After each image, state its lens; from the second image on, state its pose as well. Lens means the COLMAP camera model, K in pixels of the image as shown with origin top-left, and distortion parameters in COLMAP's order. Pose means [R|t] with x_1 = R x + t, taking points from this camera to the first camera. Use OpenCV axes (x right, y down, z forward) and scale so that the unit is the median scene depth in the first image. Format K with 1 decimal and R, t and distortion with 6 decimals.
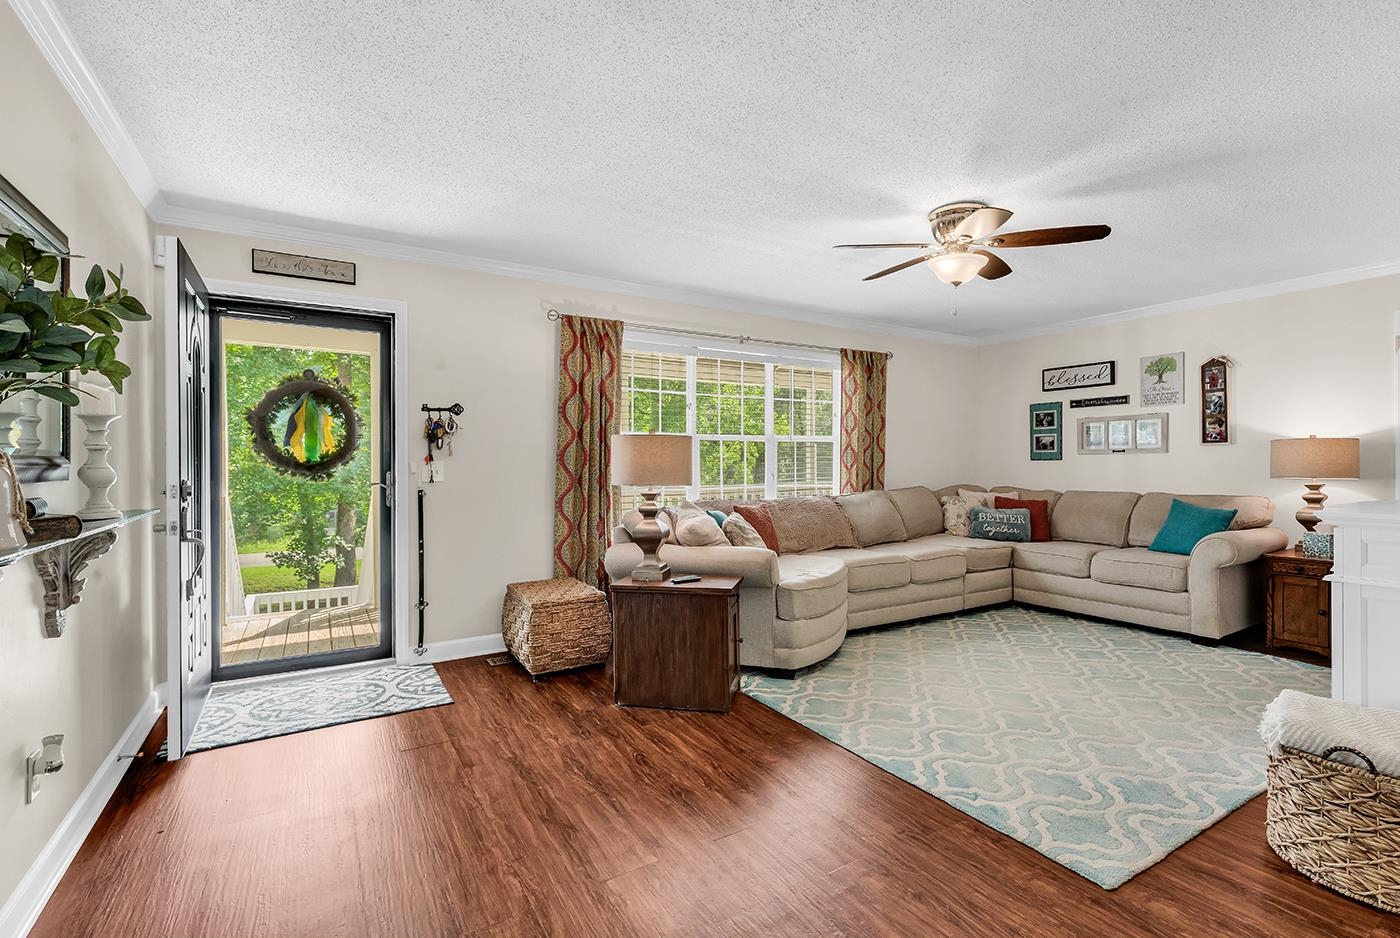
lens RADIAL K [[636.8, 0, 711.6], [0, 636.8, 454.2], [0, 0, 1]] dist [0.014527, -0.005444]
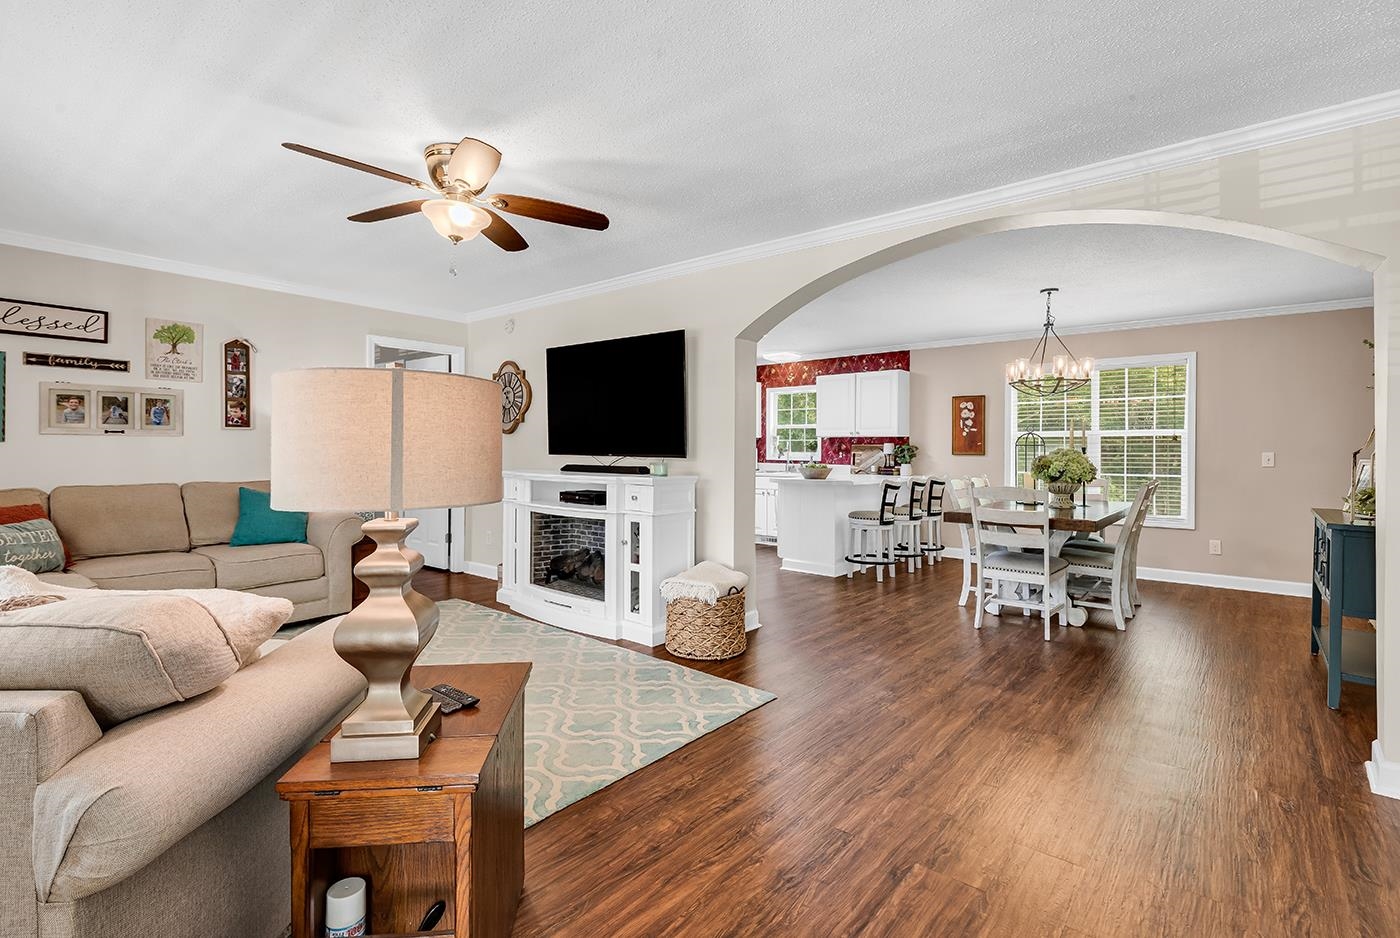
lens RADIAL K [[636.8, 0, 690.6], [0, 636.8, 448.7], [0, 0, 1]] dist [0.014527, -0.005444]
pose [[-0.291948, 0.000095, 0.956434, -0.413685], [-0.024817, 0.999663, -0.007674, 0.007165], [-0.956112, -0.025976, -0.291847, 0.738107]]
